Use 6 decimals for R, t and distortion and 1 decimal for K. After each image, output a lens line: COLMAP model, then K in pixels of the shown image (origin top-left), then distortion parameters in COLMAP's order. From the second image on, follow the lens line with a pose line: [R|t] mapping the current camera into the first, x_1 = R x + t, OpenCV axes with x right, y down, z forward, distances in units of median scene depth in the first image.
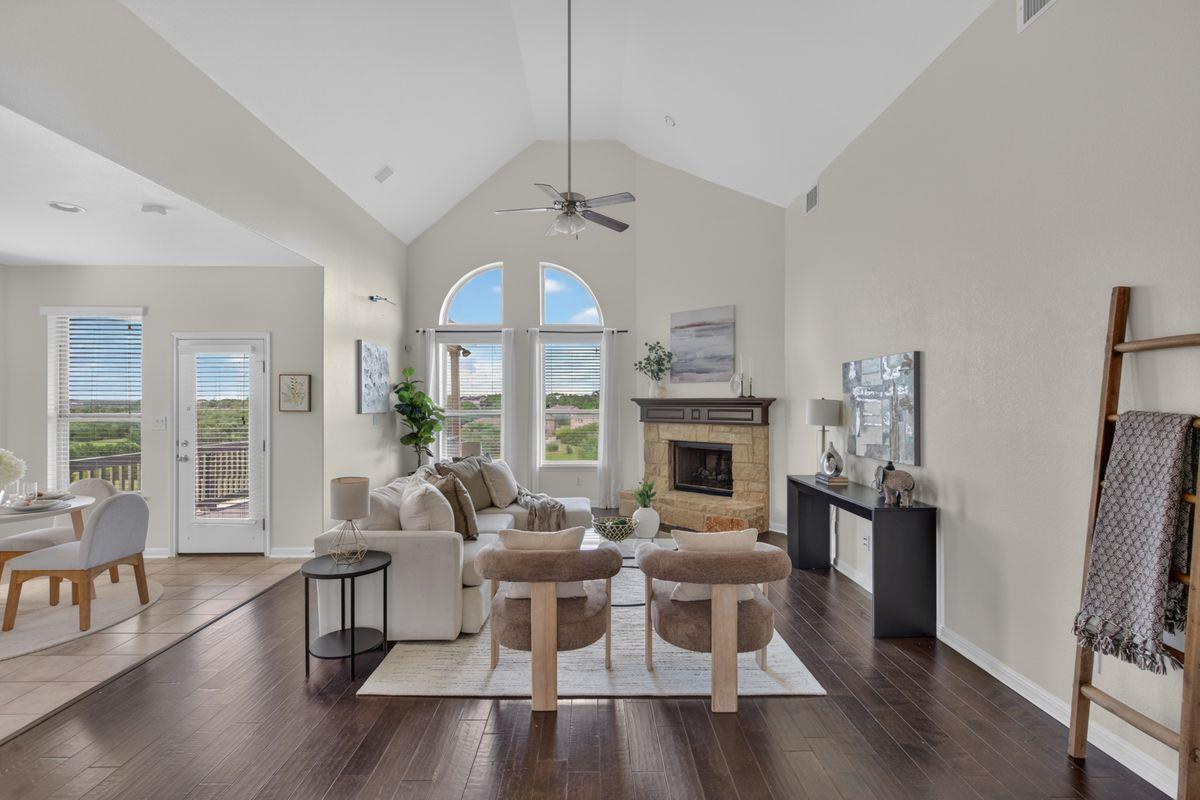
lens RADIAL K [[543.7, 0, 600.0], [0, 543.7, 401.3], [0, 0, 1]] dist [-0.001219, -0.000522]
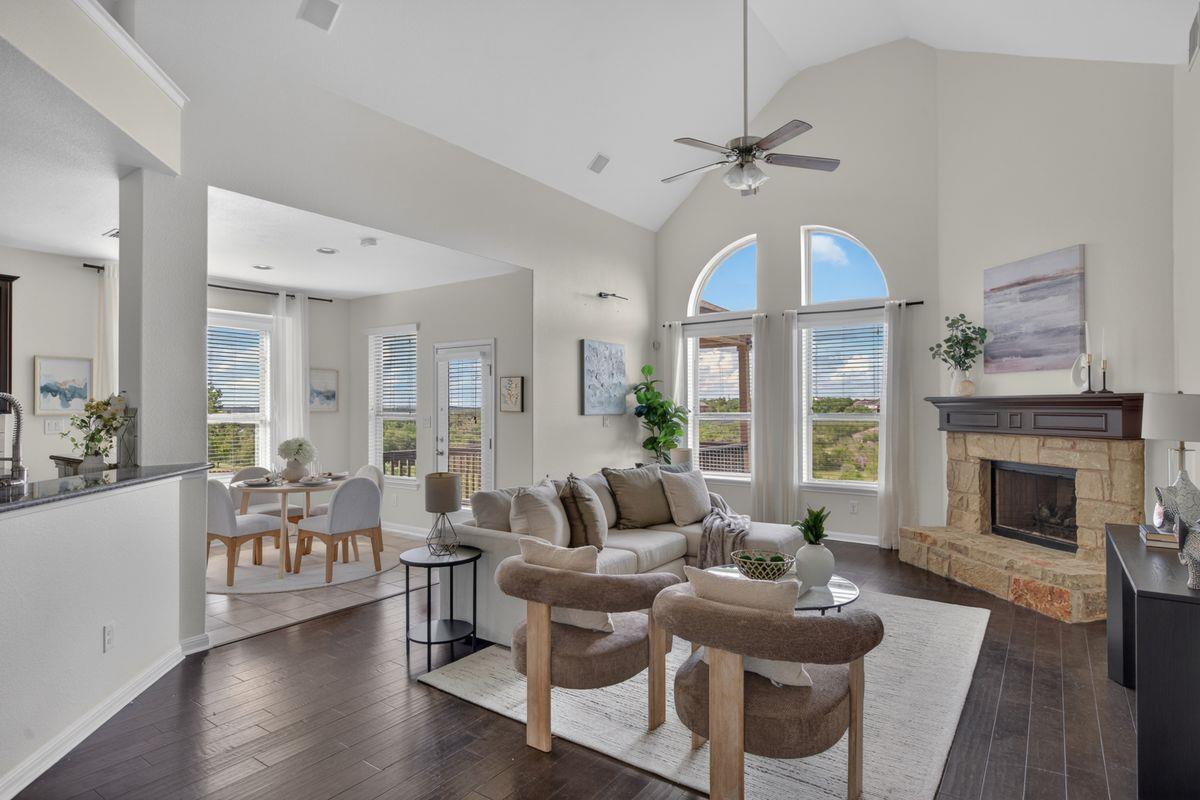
lens RADIAL K [[638.0, 0, 601.6], [0, 638.0, 402.9], [0, 0, 1]] dist [0.004734, -0.001501]
pose [[0.805488, -0.004700, -0.592594, 0.237519], [0.001753, 0.999983, -0.005547, 0.006528], [0.592610, 0.003429, 0.805482, 0.091262]]
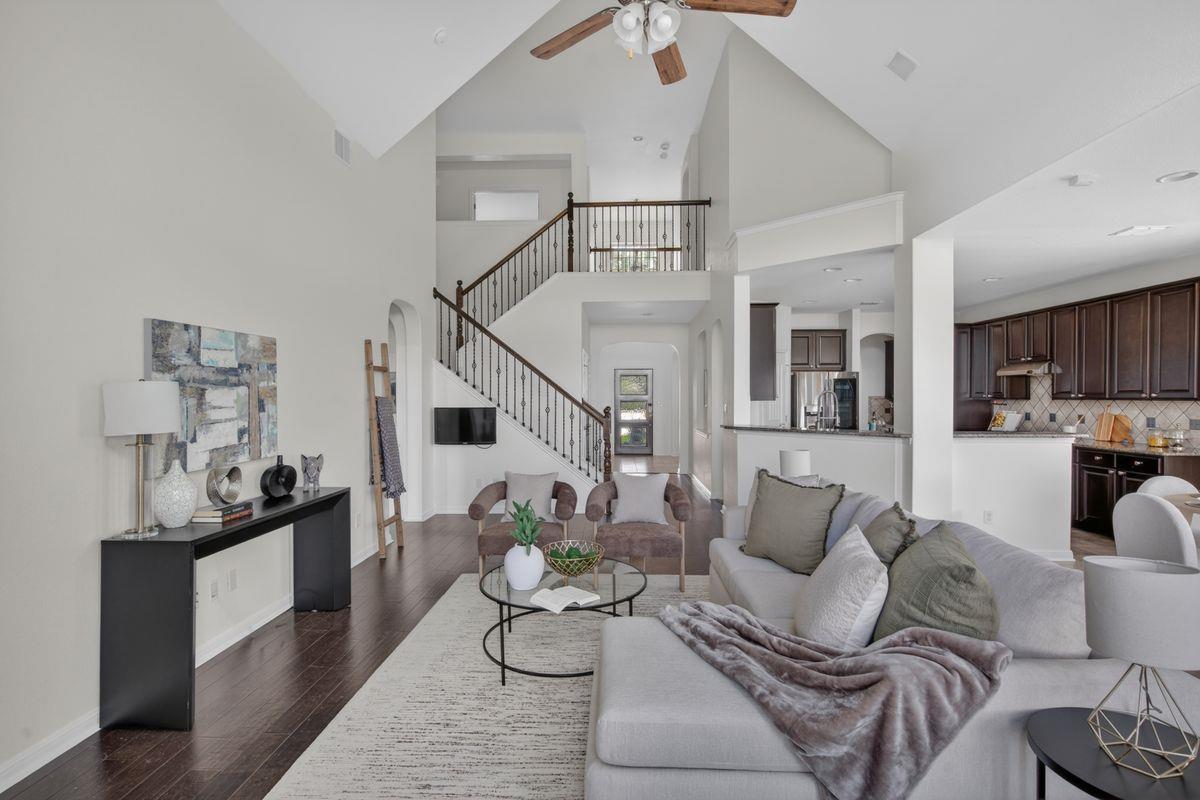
lens RADIAL K [[543.7, 0, 600.0], [0, 543.7, 398.5], [0, 0, 1]] dist [-0.001219, -0.000522]
pose [[-0.998306, -0.002970, 0.058111, -0.033649], [-0.002673, 0.999983, 0.005188, 0.005359], [-0.058126, 0.005024, -0.998297, 1.123539]]
